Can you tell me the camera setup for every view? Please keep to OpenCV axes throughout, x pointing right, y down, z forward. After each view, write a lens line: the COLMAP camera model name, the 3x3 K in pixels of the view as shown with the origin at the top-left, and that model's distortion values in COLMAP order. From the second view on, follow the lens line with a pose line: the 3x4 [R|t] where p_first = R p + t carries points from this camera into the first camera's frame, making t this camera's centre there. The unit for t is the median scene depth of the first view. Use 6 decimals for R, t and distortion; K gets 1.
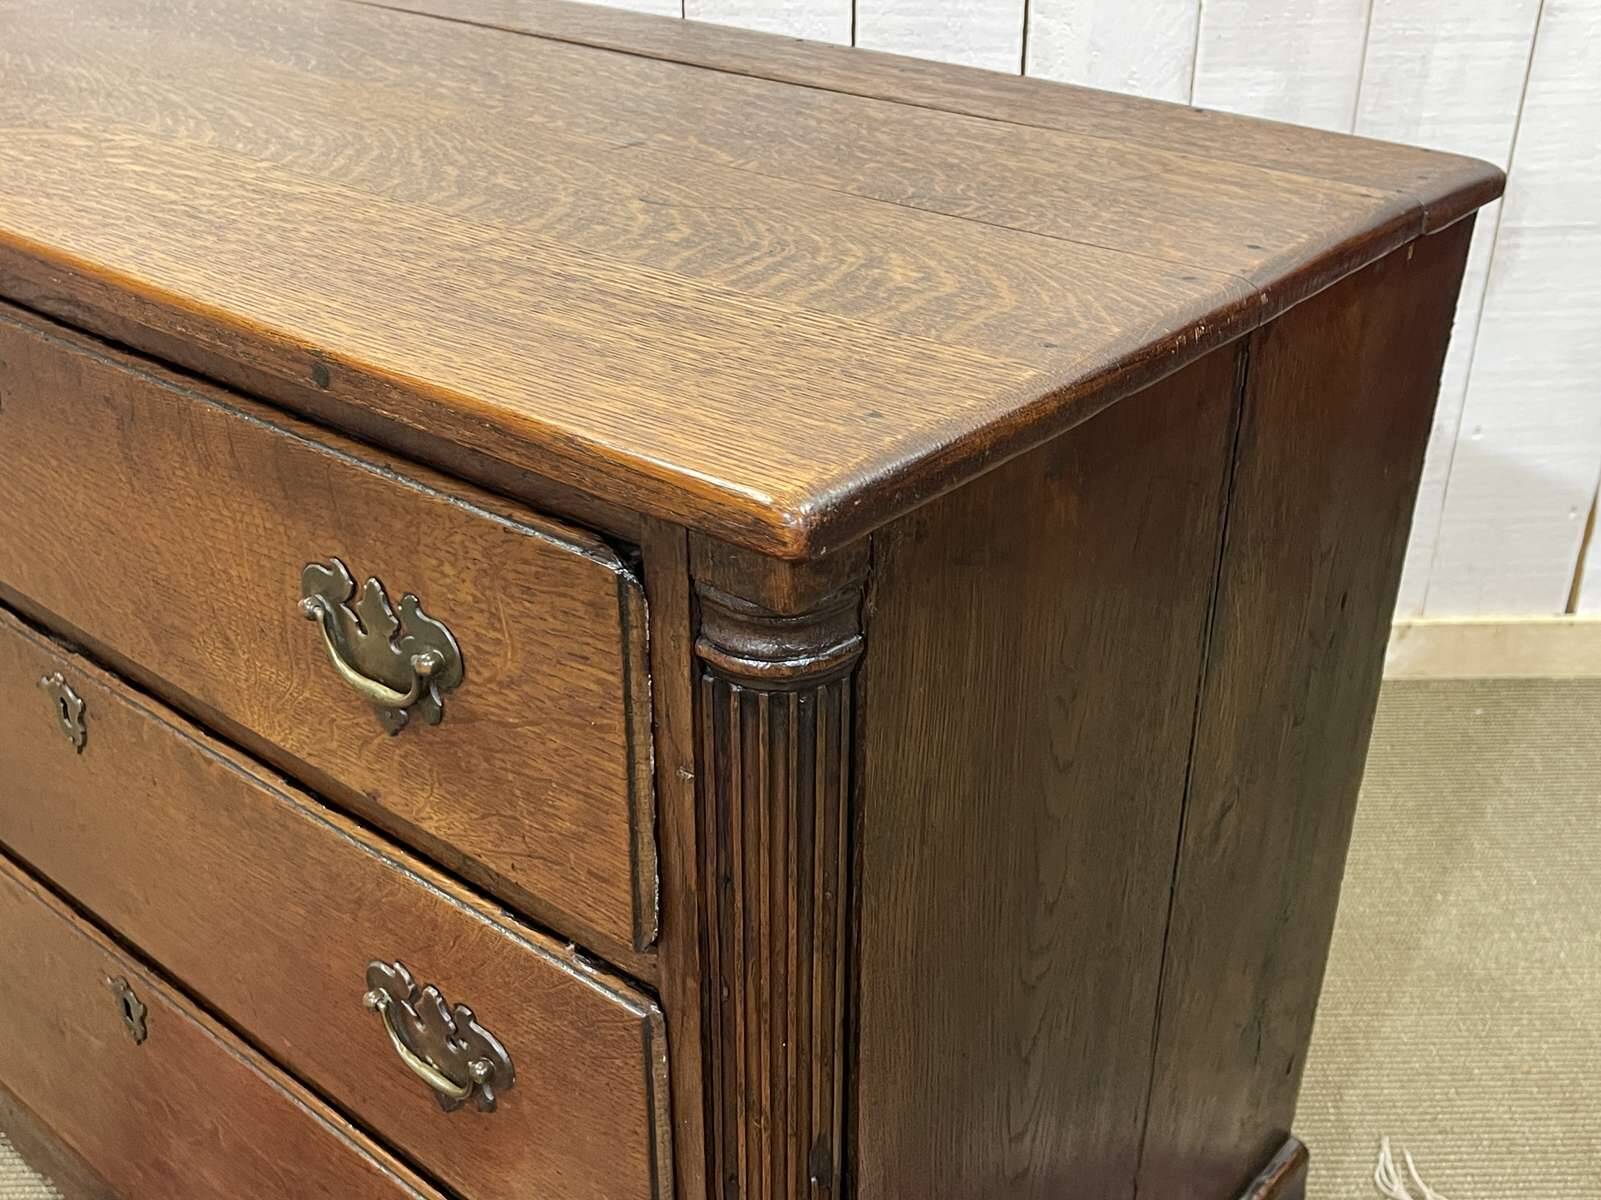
lens RADIAL K [[1728.7, 0, 800.3], [0, 1728.7, 600.2], [0, 0, 1]] dist [0.035003, 0.000000]
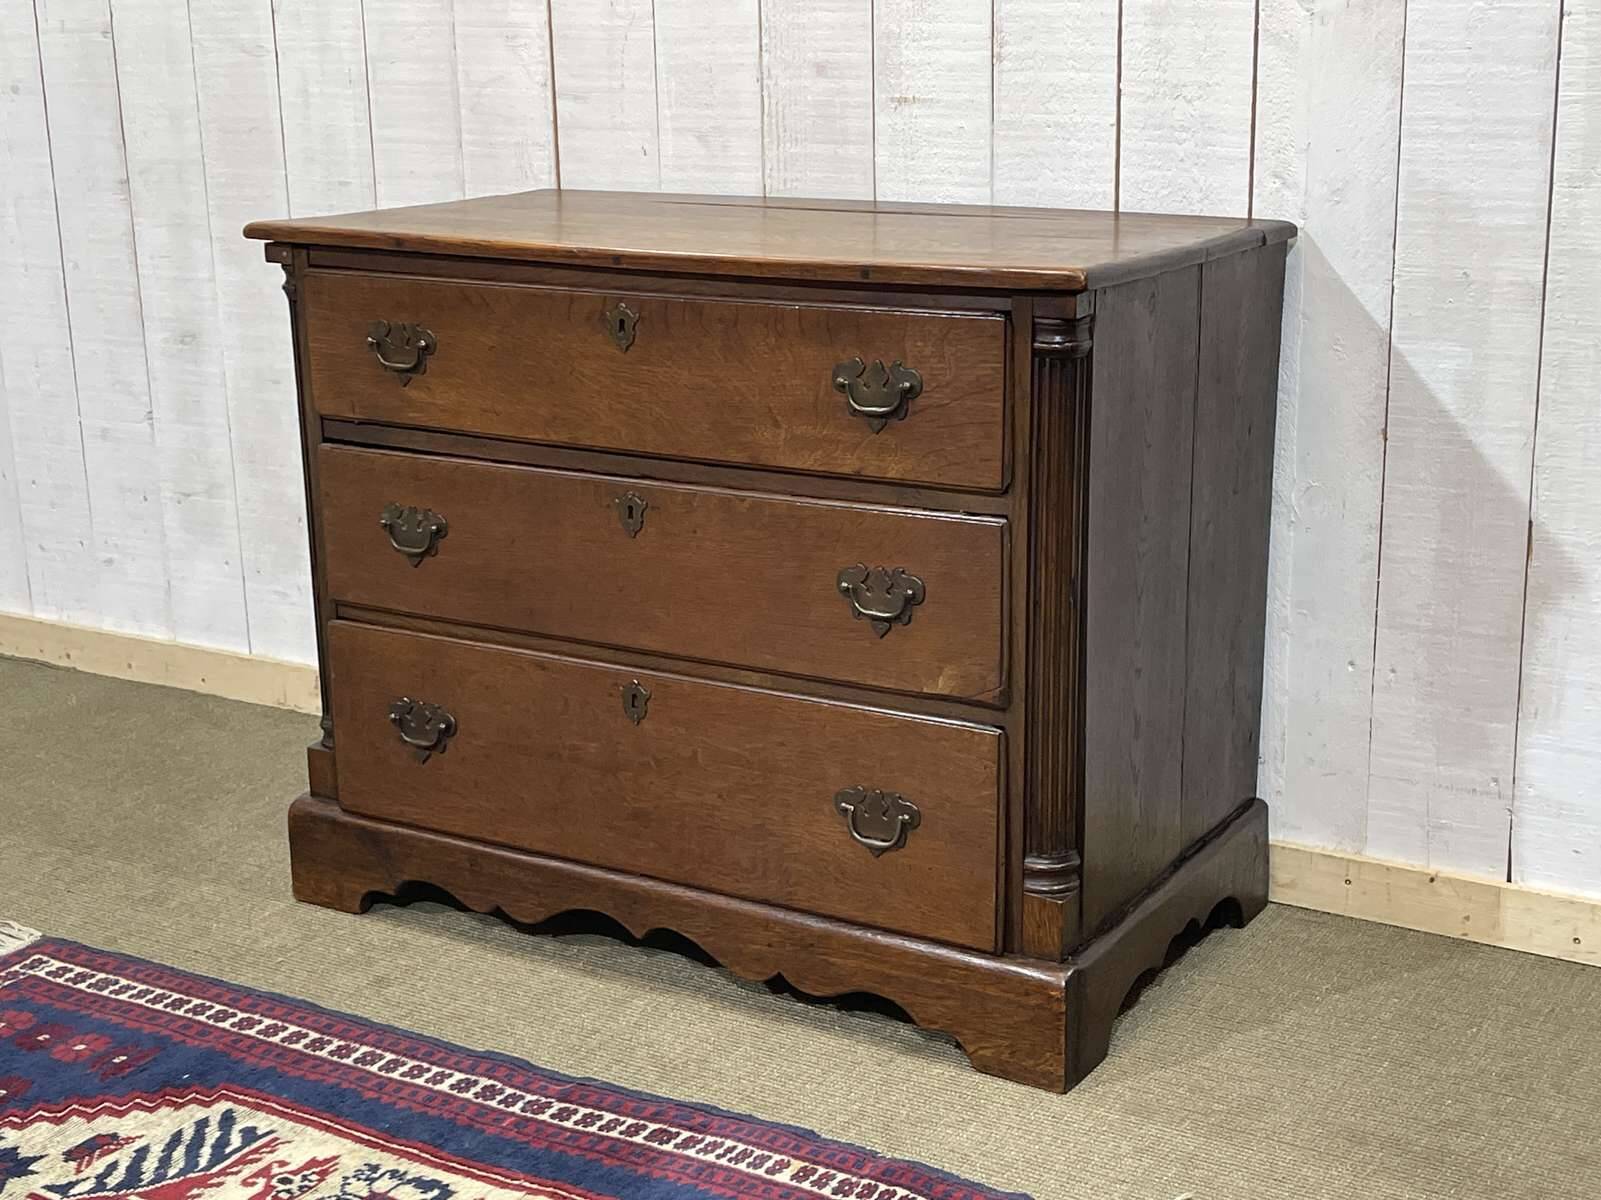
lens RADIAL K [[2271.5, 0, 806.6], [0, 2271.5, 601.0], [0, 0, 1]] dist [0.109044, 0.000000]
pose [[0.987571, -0.053477, 0.147799, -0.777782], [0.086705, 0.969675, -0.228500, 0.972961], [-0.131097, 0.238474, 0.962260, -1.875049]]
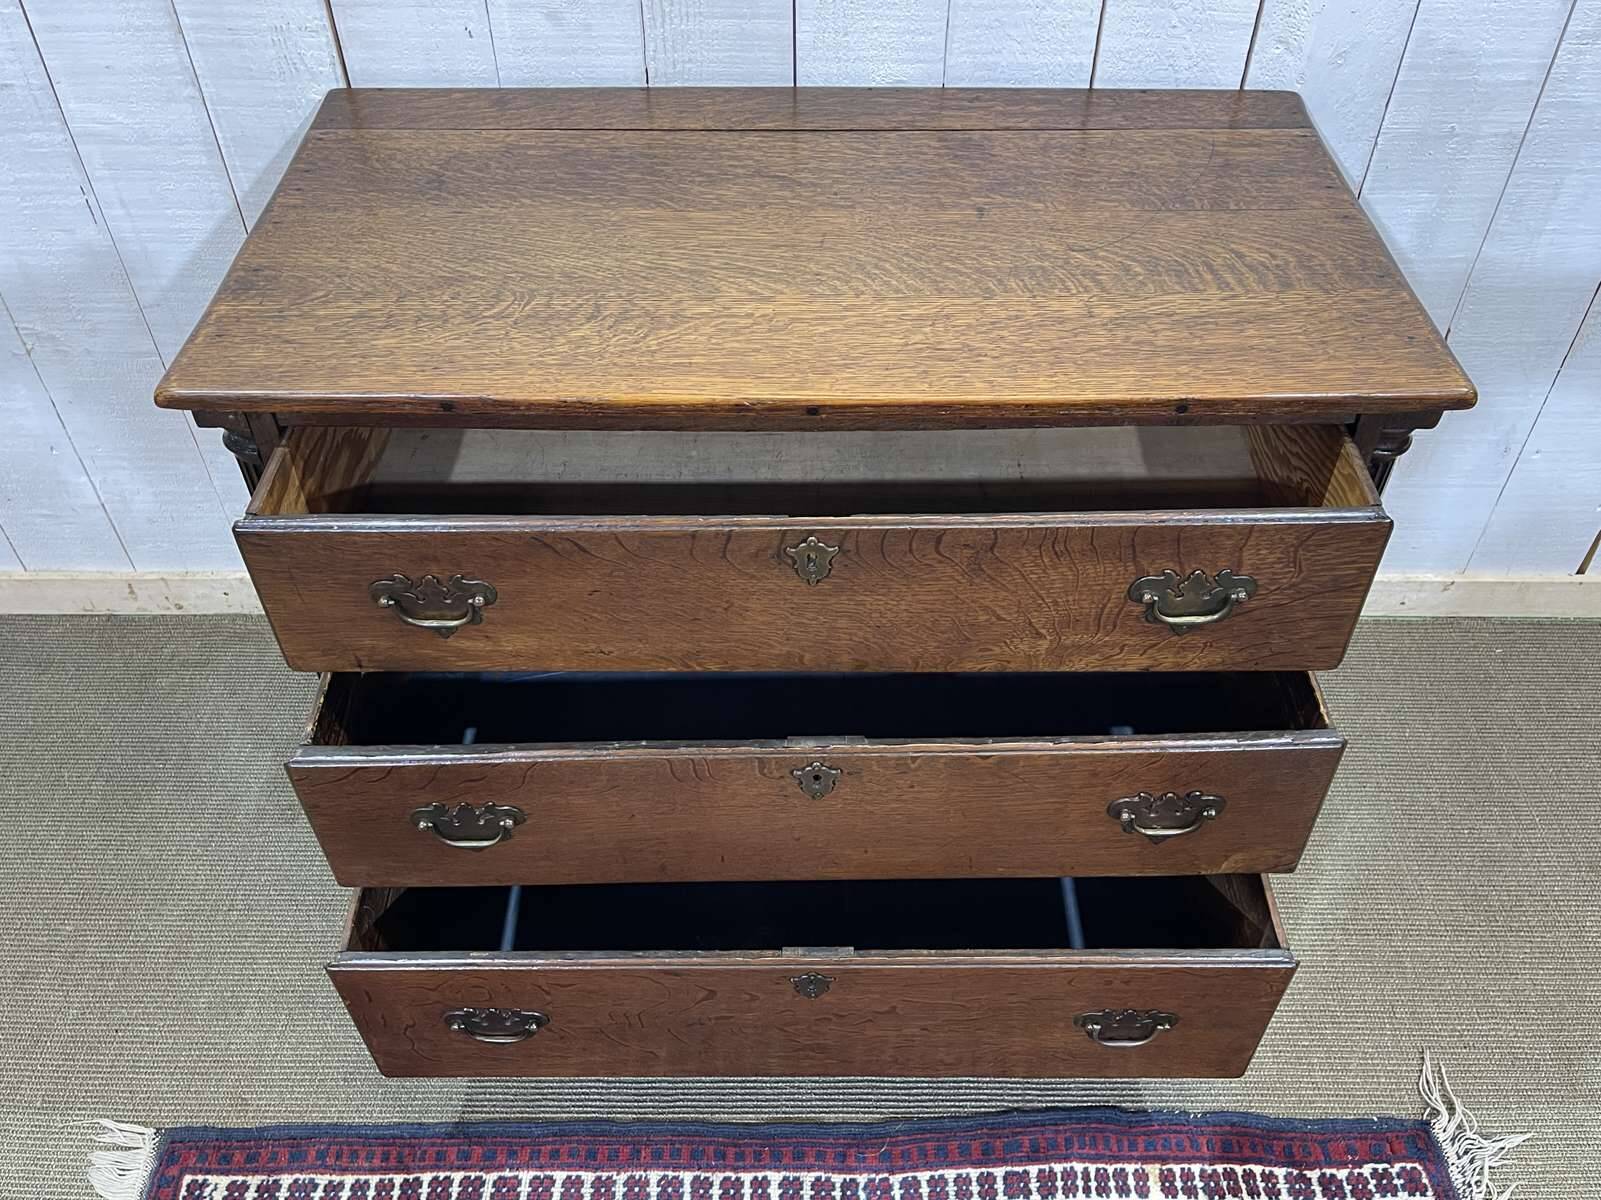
lens RADIAL K [[1348.8, 0, 797.5], [0, 1348.8, 584.0], [0, 0, 1]] dist [0.043809, -0.020967]
pose [[0.769859, -0.446470, 0.456050, -1.304356], [0.307500, 0.885648, 0.347952, -0.578217], [-0.559250, -0.127639, 0.819114, -0.112054]]
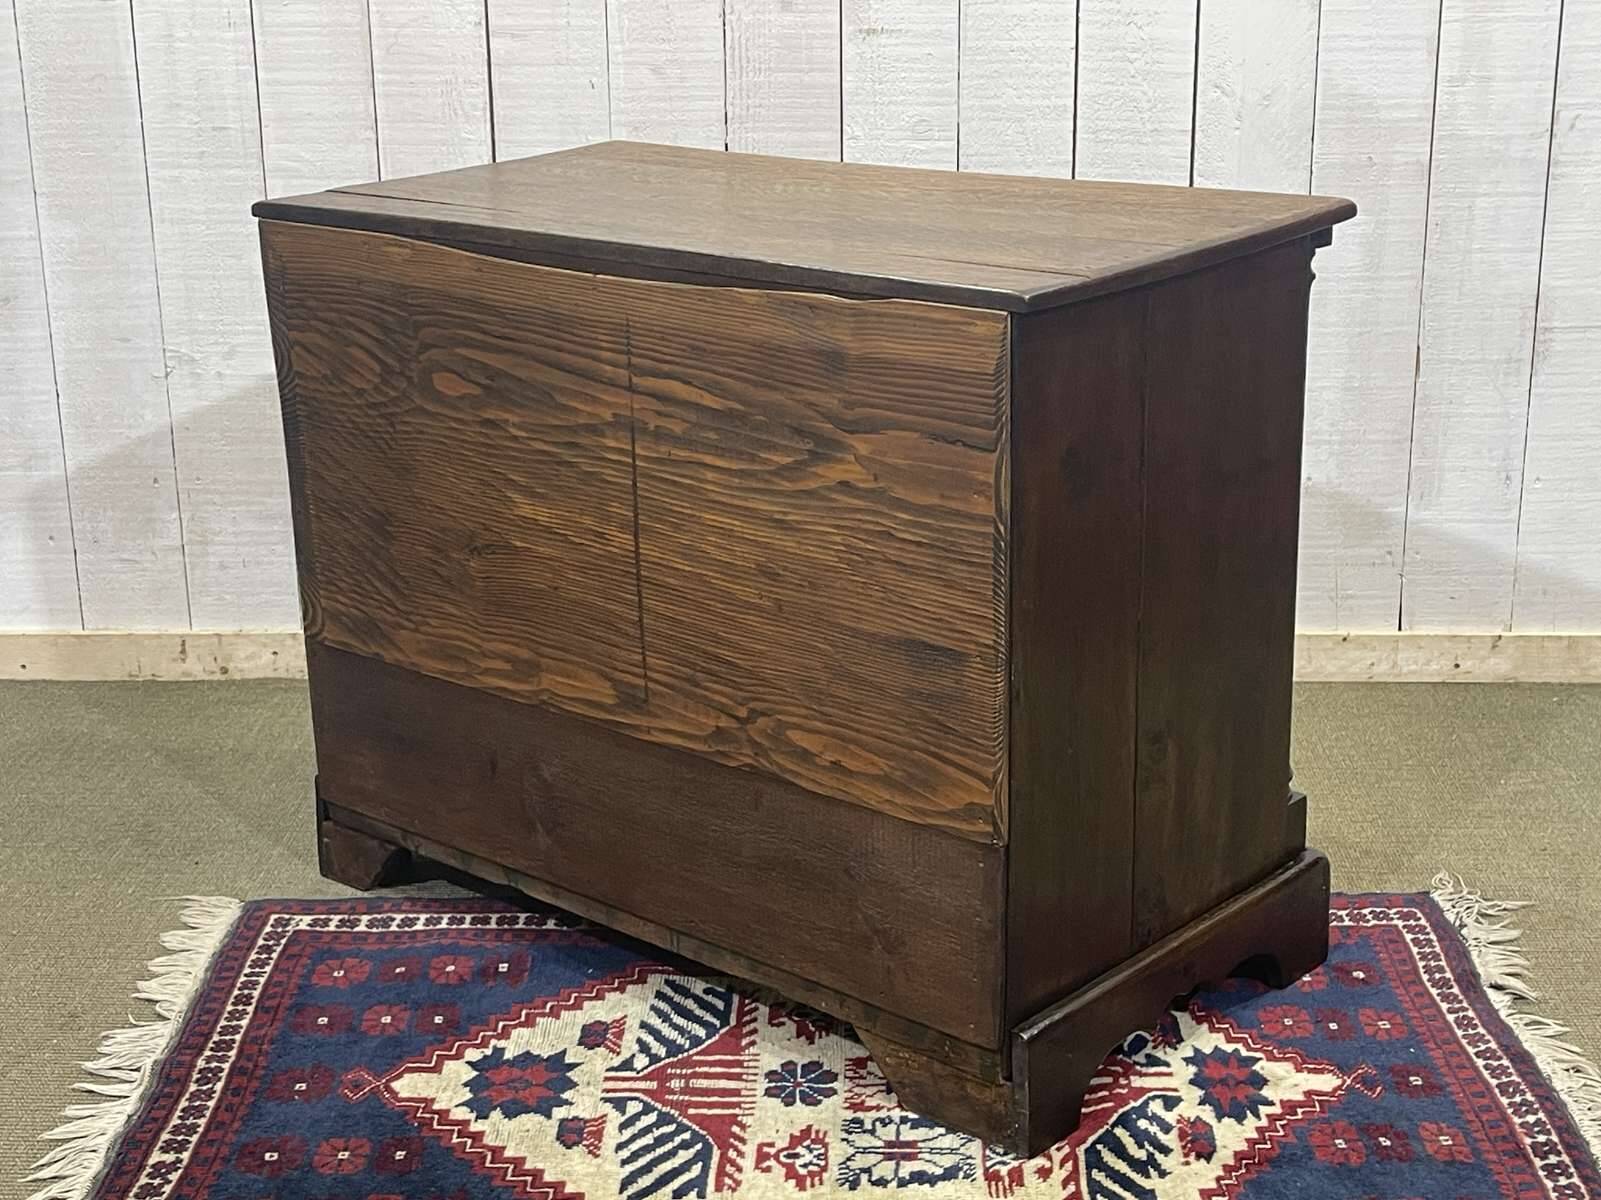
lens RADIAL K [[2271.5, 0, 796.8], [0, 2271.5, 587.0], [0, 0, 1]] dist [0.109044, 0.000000]
pose [[0.785448, -0.179374, 0.592365, -2.831091], [0.302971, 0.946003, -0.115267, 0.757622], [-0.539704, 0.270006, 0.797381, -1.519210]]
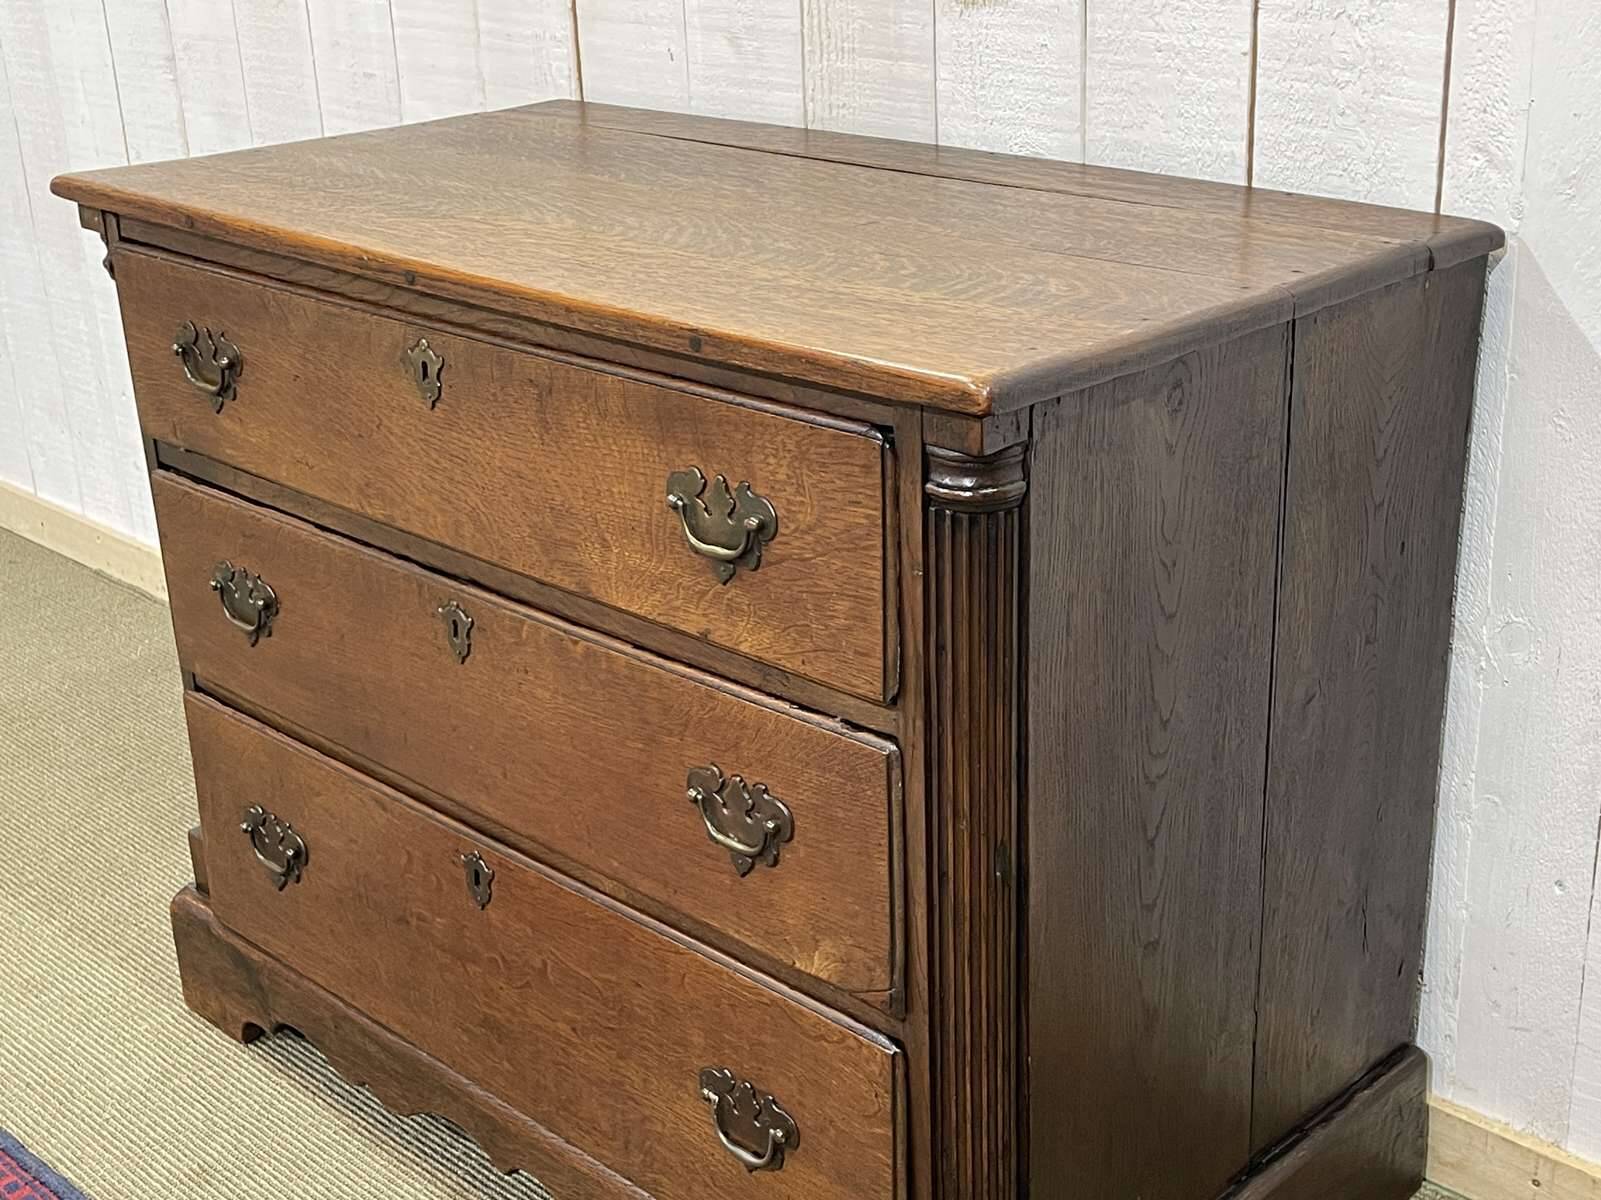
lens RADIAL K [[2122.5, 0, 828.5], [0, 2122.5, 595.4], [0, 0, 1]] dist [0.075495, 0.000000]
pose [[0.996858, -0.001001, -0.079204, 0.006507], [-0.008775, 0.992370, -0.122980, 0.306888], [0.078722, 0.123289, 0.989244, -0.824504]]
